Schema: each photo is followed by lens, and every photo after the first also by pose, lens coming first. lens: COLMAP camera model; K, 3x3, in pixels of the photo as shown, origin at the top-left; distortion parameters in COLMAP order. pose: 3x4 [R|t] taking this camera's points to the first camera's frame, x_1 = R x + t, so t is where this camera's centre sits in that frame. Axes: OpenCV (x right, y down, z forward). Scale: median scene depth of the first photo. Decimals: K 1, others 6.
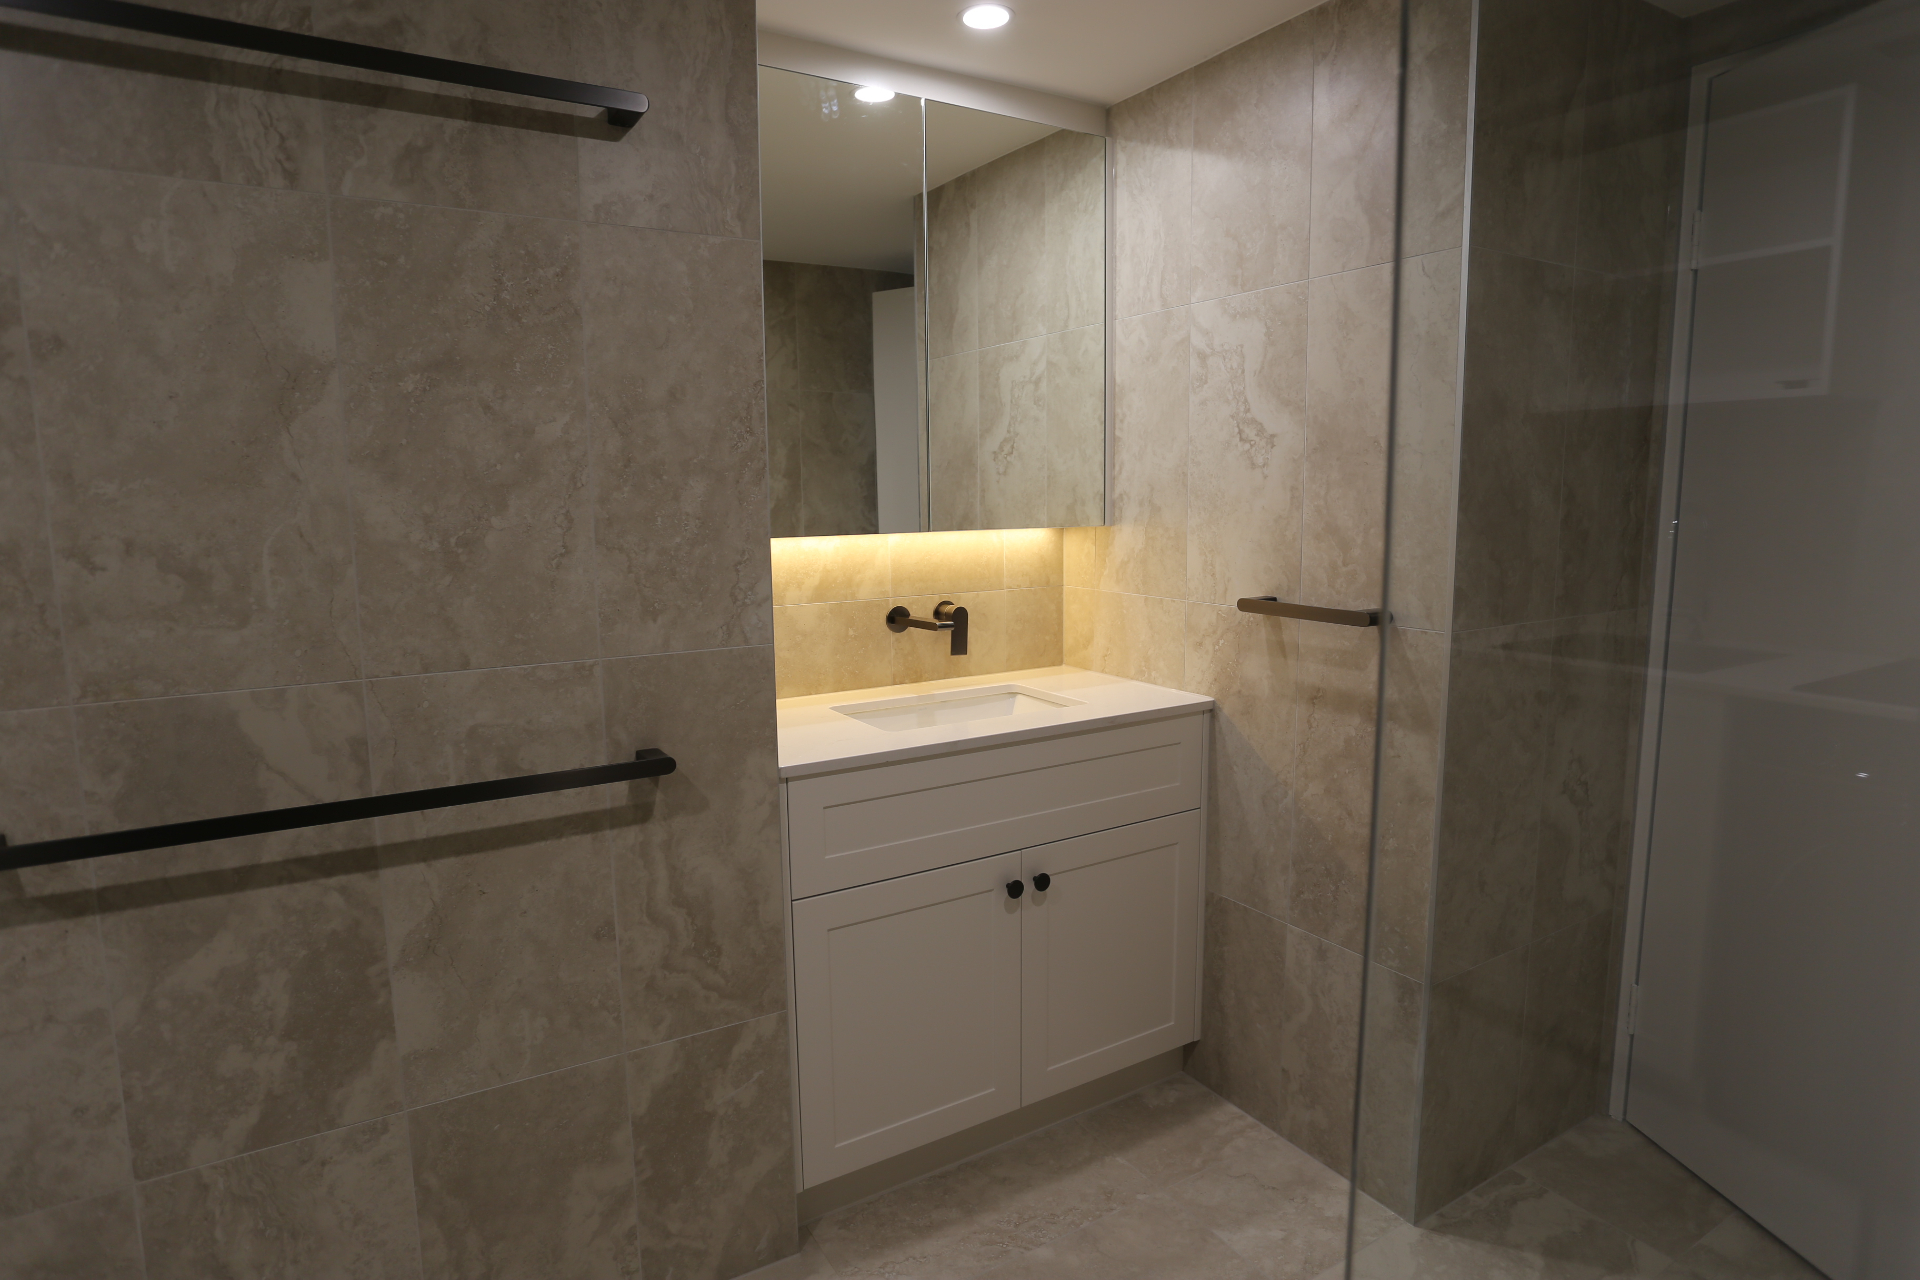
lens RADIAL K [[1030.7, 0, 956.9], [0, 1030.7, 633.6], [0, 0, 1]] dist [-0.073009, 0.036930]
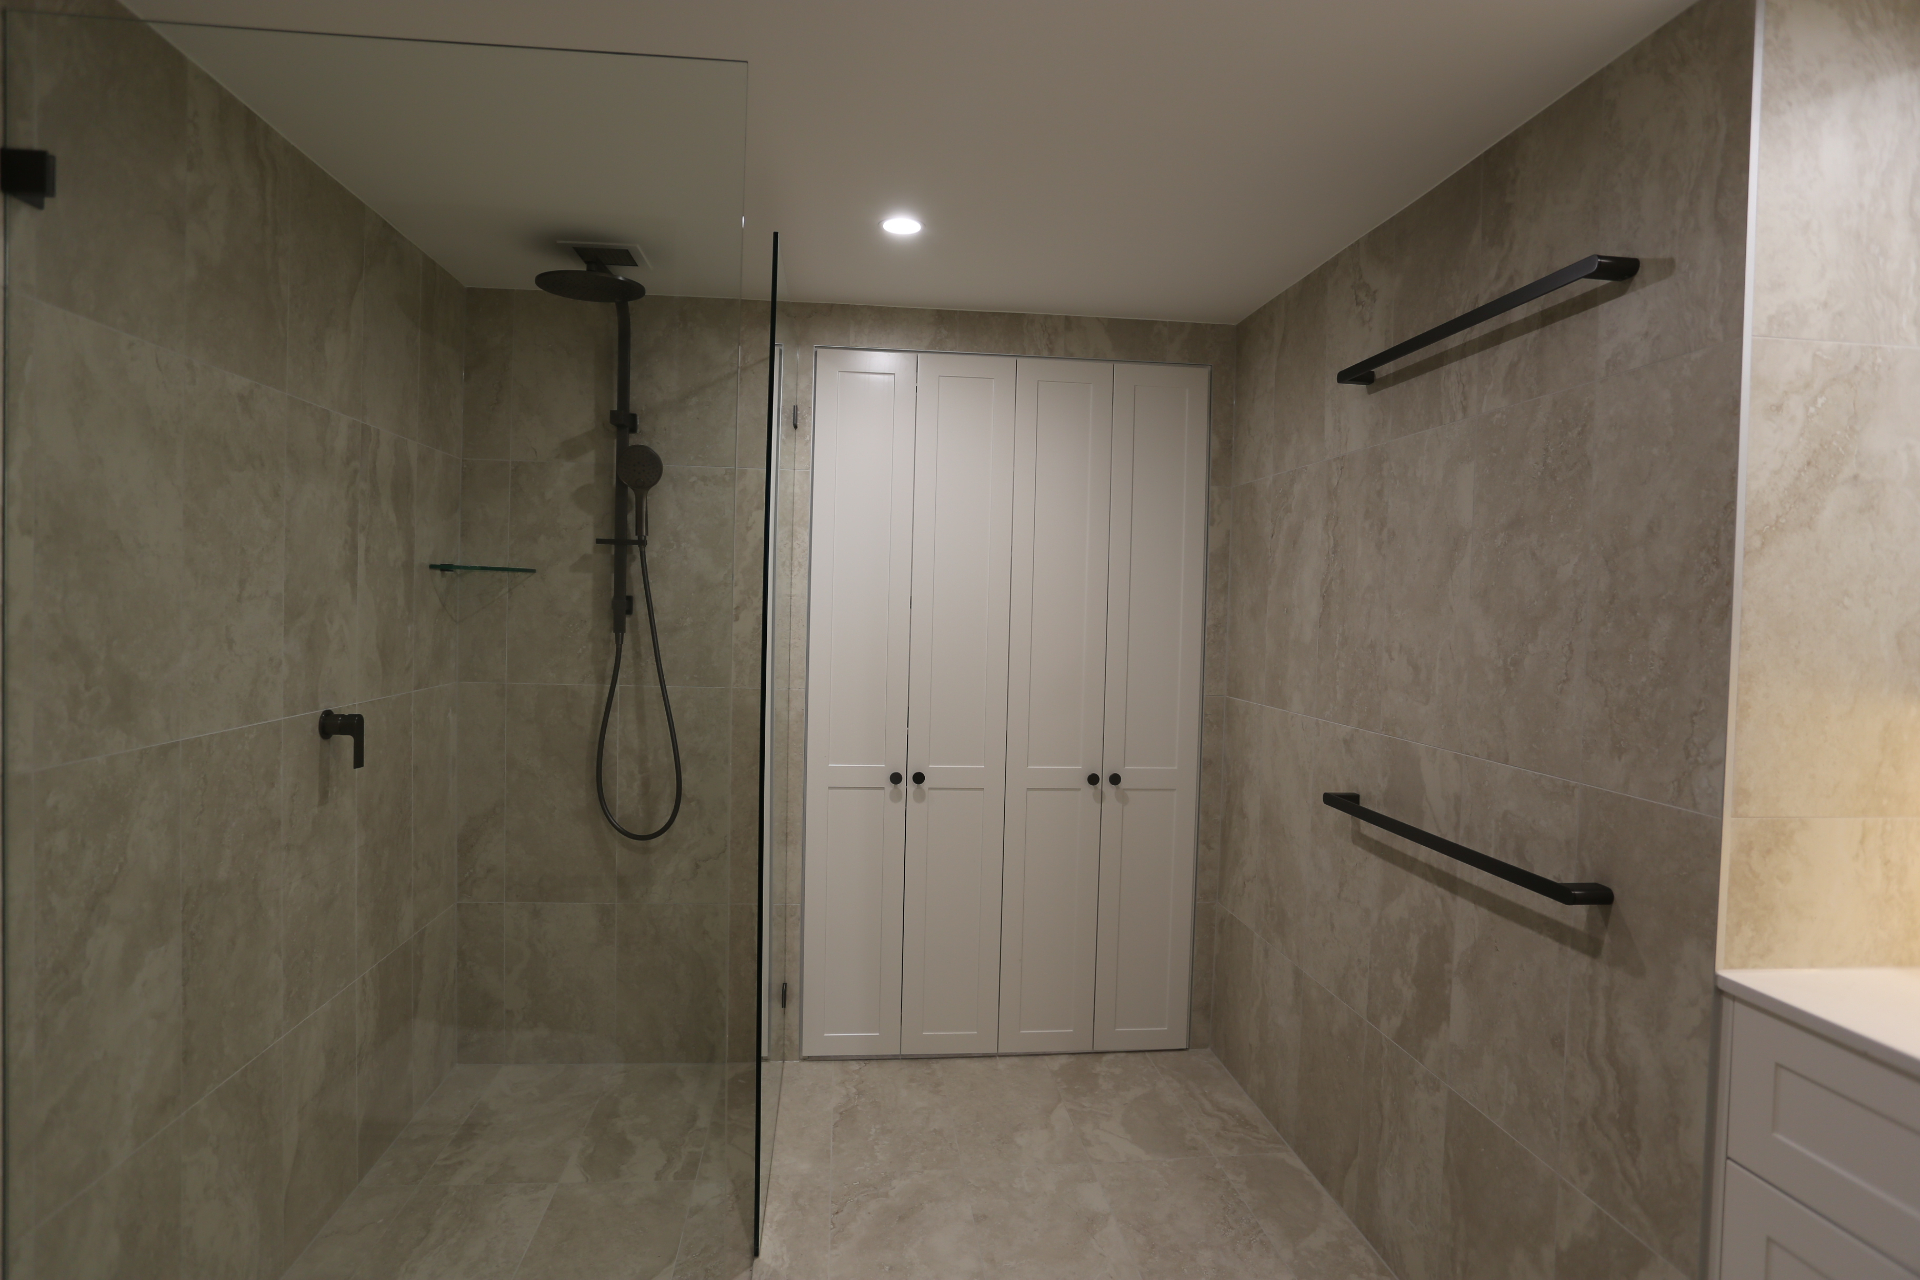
lens RADIAL K [[1030.7, 0, 956.9], [0, 1030.7, 633.6], [0, 0, 1]] dist [-0.073009, 0.036930]
pose [[-0.414530, 0.026293, -0.909656, 0.898471], [-0.142206, 0.985431, 0.093287, -0.138726], [0.898856, 0.168028, -0.404752, 0.852893]]
